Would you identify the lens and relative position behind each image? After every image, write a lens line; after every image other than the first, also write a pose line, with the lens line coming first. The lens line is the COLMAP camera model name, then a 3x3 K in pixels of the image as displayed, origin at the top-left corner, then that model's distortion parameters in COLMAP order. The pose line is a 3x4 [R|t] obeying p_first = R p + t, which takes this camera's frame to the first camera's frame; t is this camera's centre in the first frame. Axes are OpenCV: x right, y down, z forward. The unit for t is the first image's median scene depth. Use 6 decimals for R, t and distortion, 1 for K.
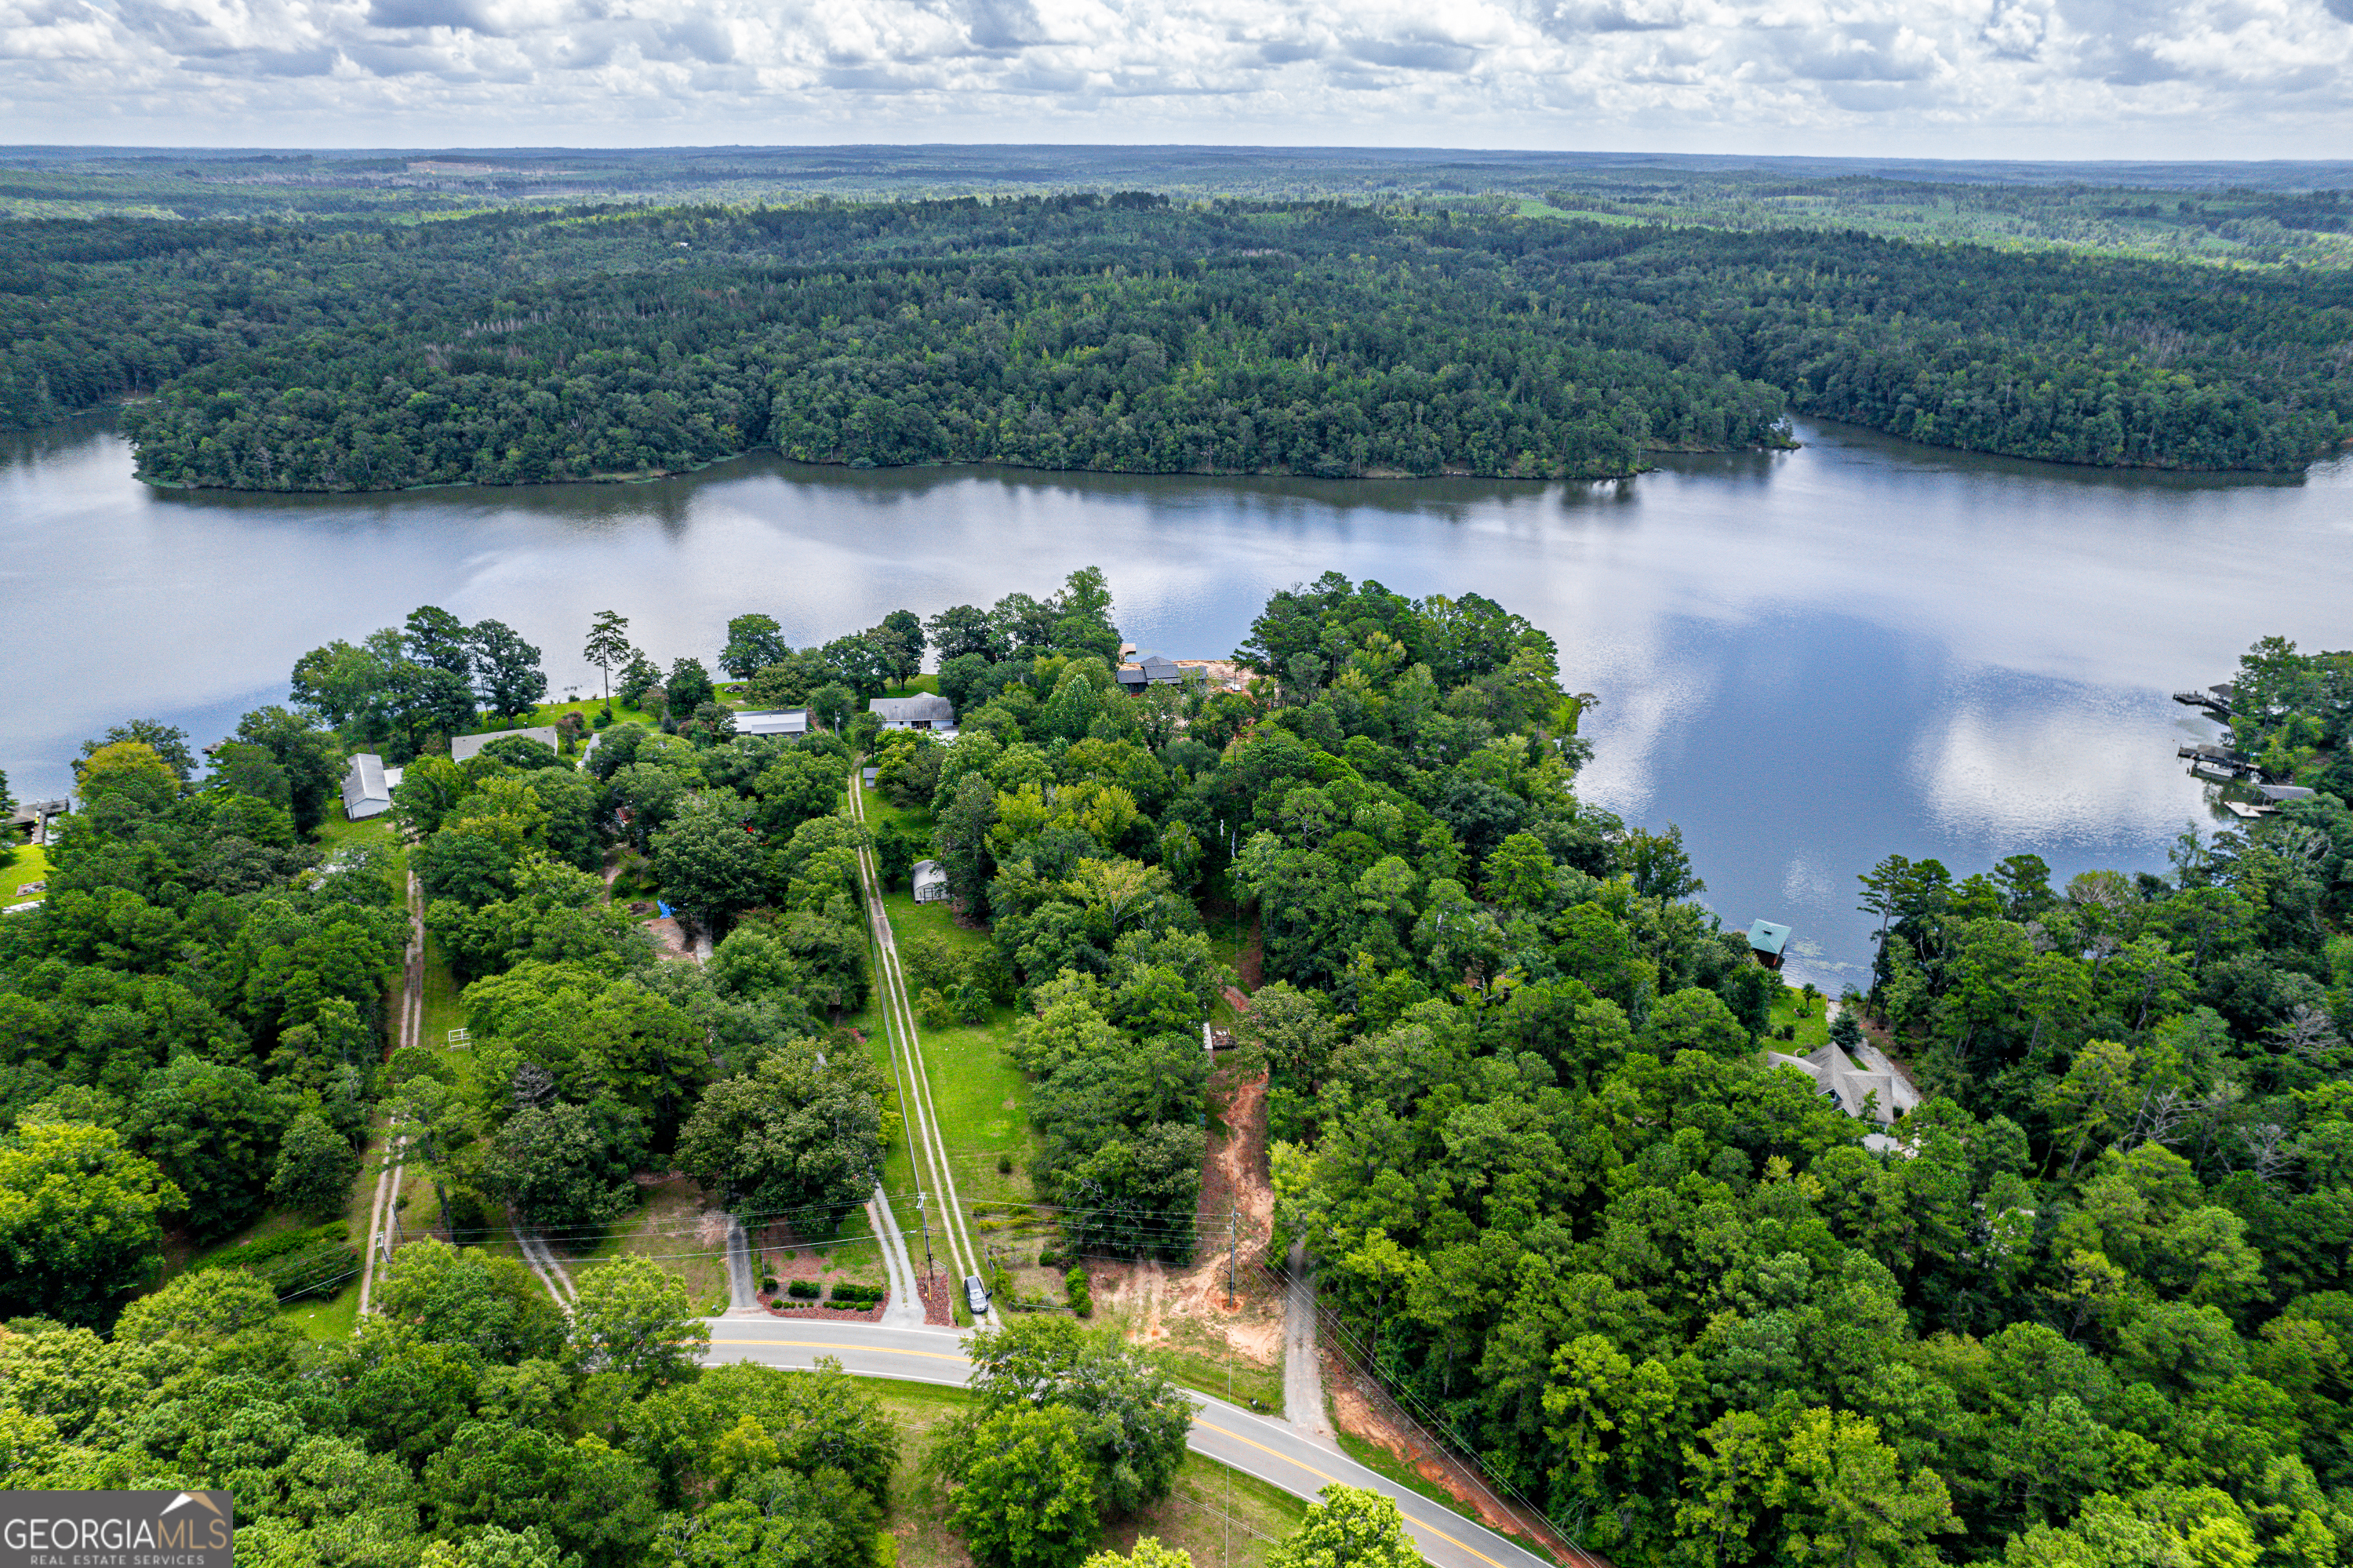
lens RADIAL K [[1496.9, 0, 1176.5], [0, 1496.9, 784.0], [0, 0, 1]] dist [-0.089458, 0.071573]
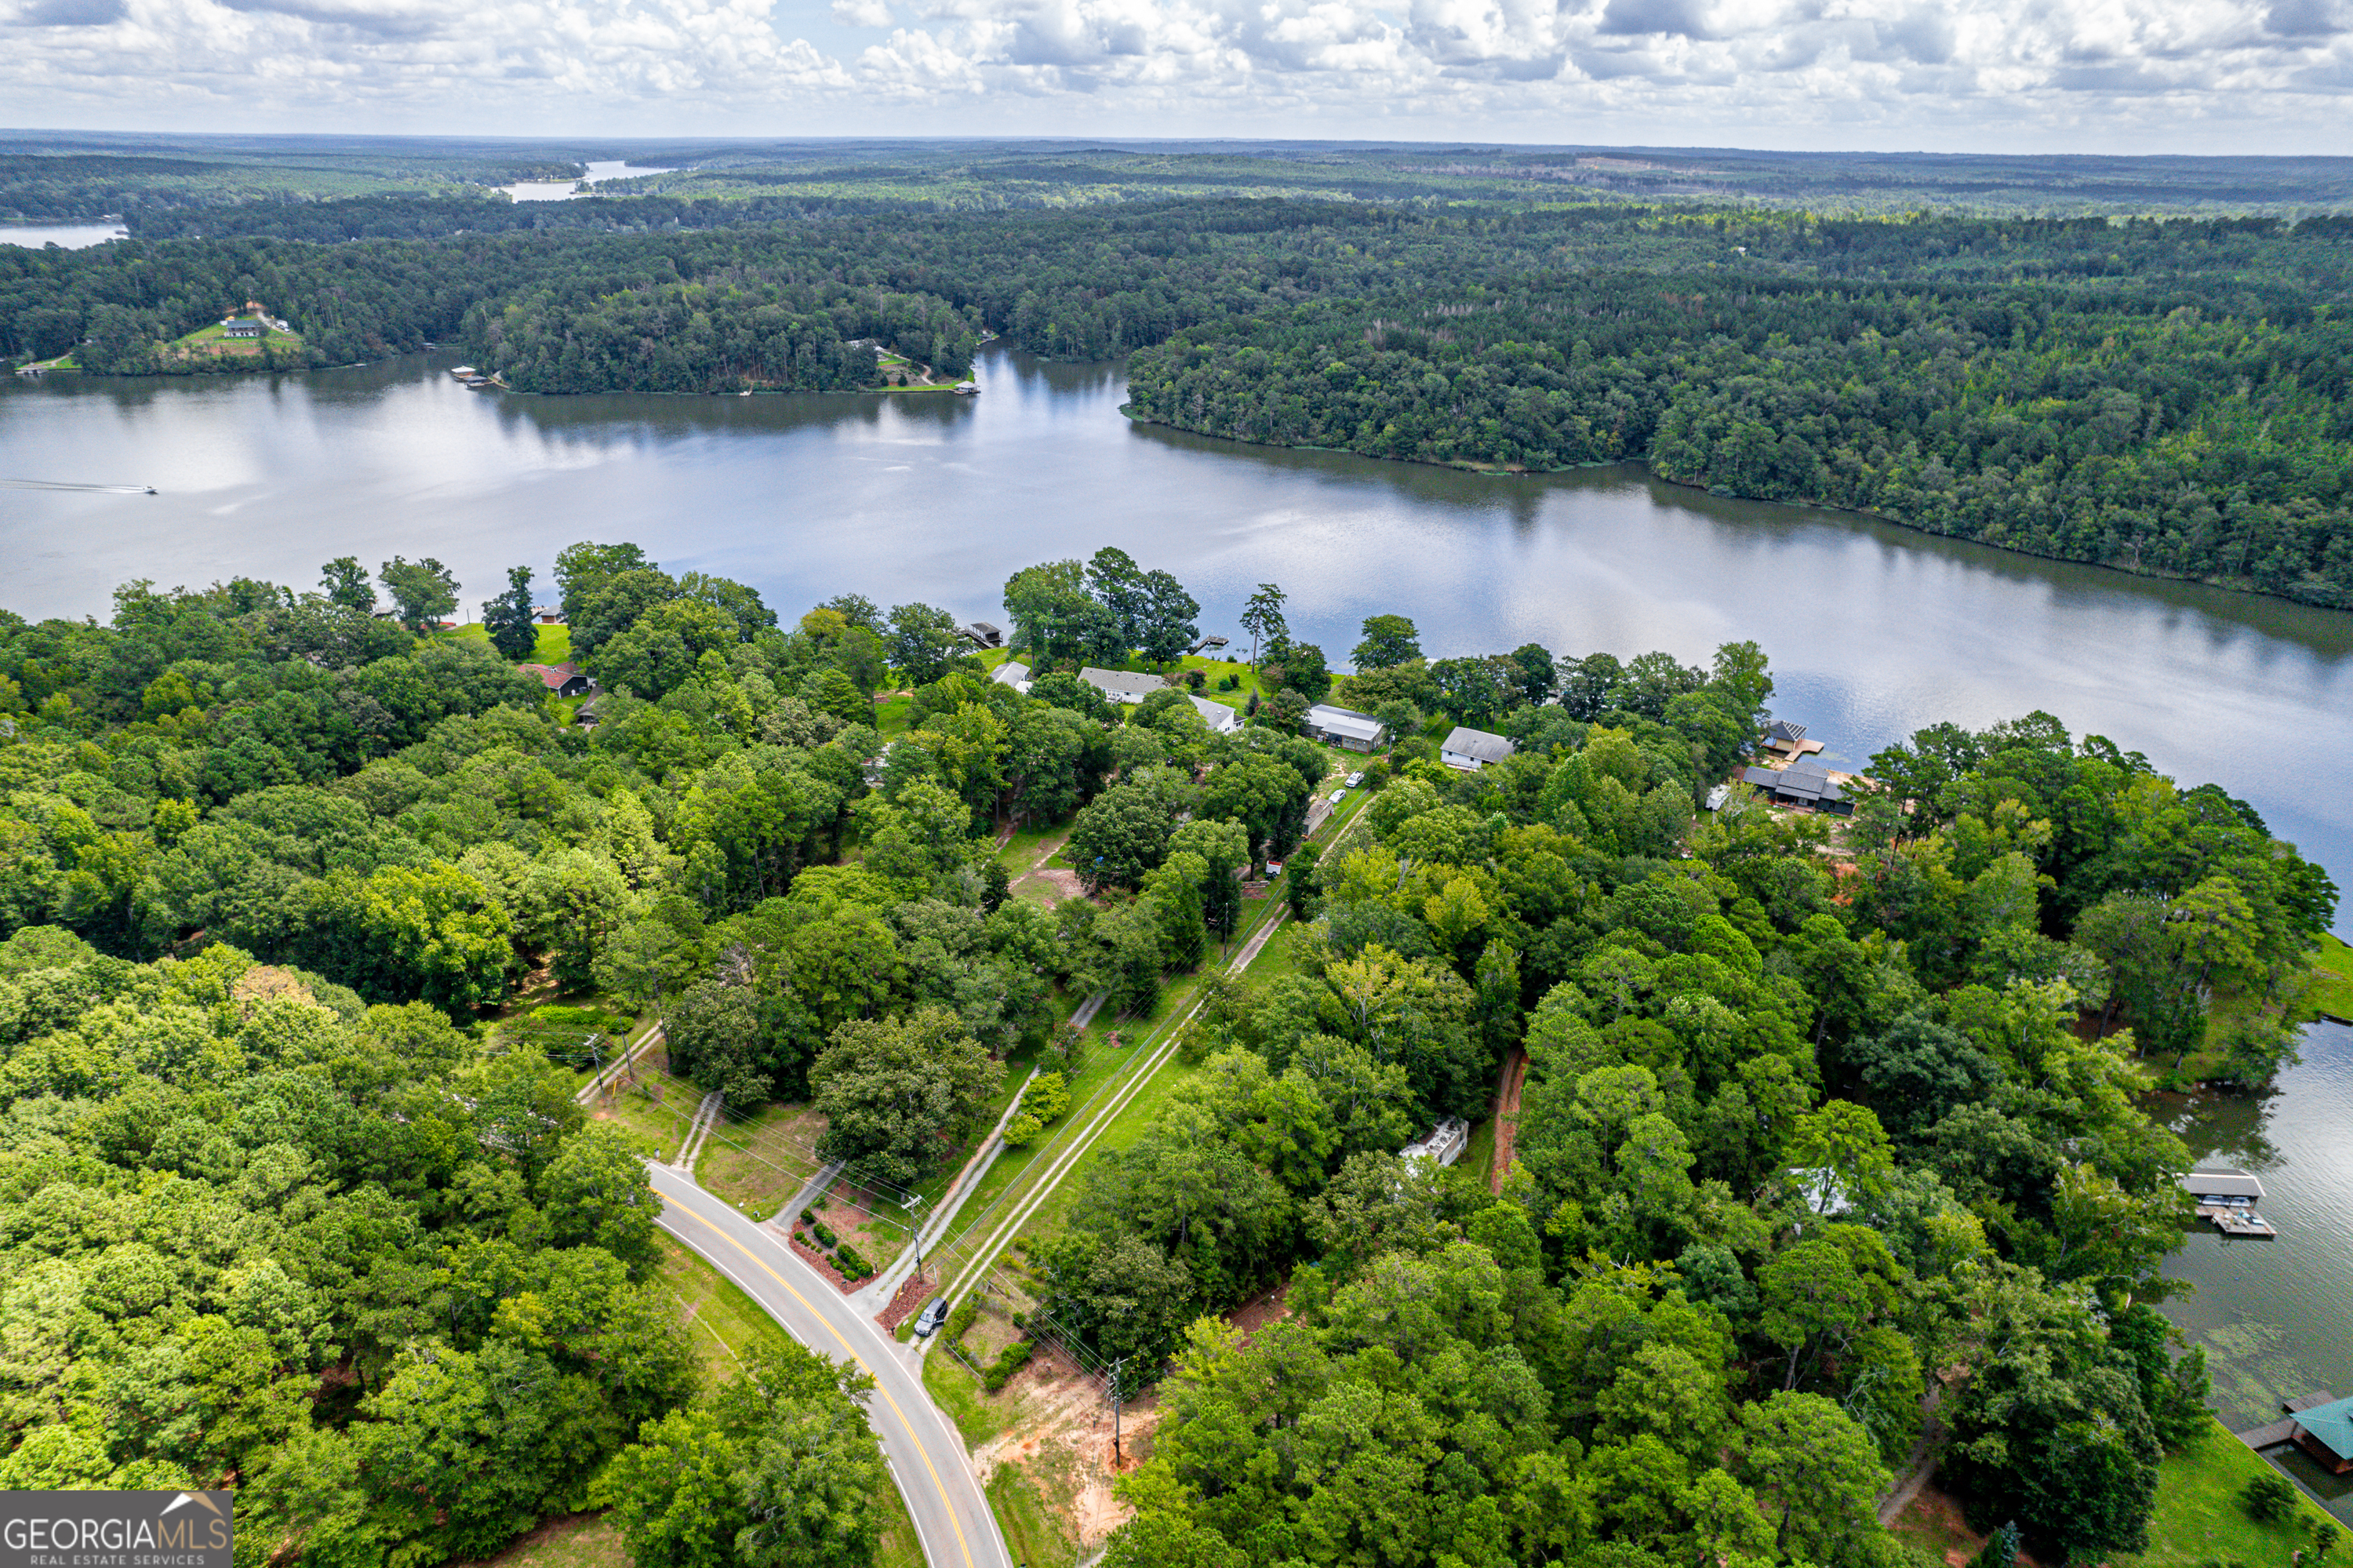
lens RADIAL K [[1496.9, 0, 1176.5], [0, 1496.9, 784.0], [0, 0, 1]] dist [-0.089458, 0.071573]
pose [[0.758147, 0.260872, -0.597628, 0.132603], [-0.261584, 0.961186, 0.087726, -0.033147], [0.597317, 0.089820, 0.796960, 0.080863]]
